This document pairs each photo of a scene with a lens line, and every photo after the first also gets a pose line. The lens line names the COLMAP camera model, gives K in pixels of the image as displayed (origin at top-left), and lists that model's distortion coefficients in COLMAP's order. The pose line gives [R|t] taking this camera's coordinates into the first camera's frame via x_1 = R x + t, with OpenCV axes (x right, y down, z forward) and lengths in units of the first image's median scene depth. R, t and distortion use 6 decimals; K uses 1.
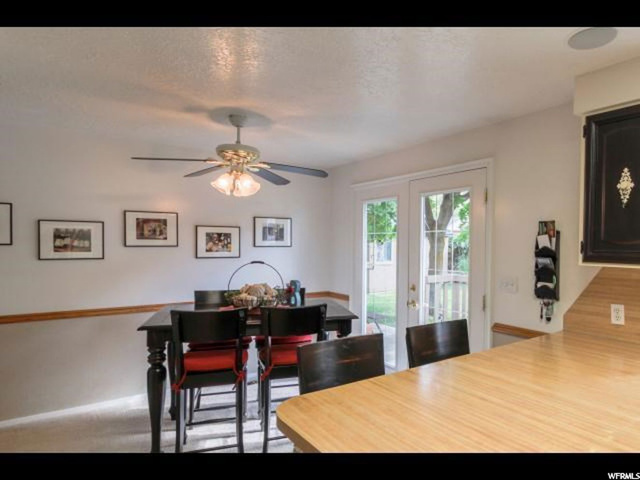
lens RADIAL K [[424.5, 0, 320.3], [0, 424.5, 244.4], [0, 0, 1]] dist [-0.009623, -0.002986]
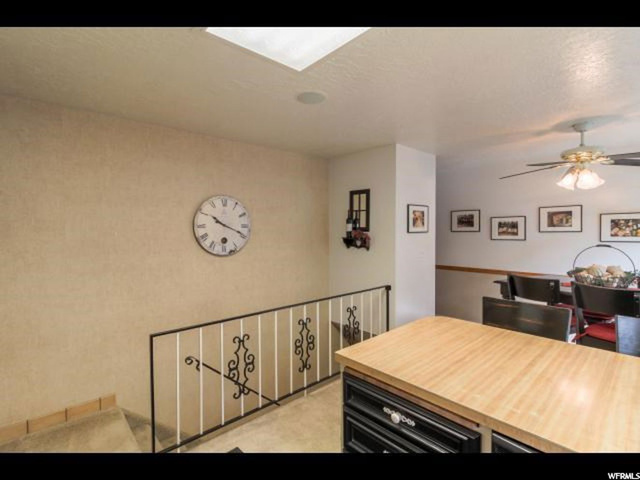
lens RADIAL K [[305.4, 0, 320.4], [0, 305.4, 236.8], [0, 0, 1]] dist [-0.000015, 0.000129]
pose [[0.090039, 0.012193, -0.995864, 0.541237], [0.010441, 0.999859, 0.013186, -0.000513], [0.995884, -0.011585, 0.089899, 0.164962]]
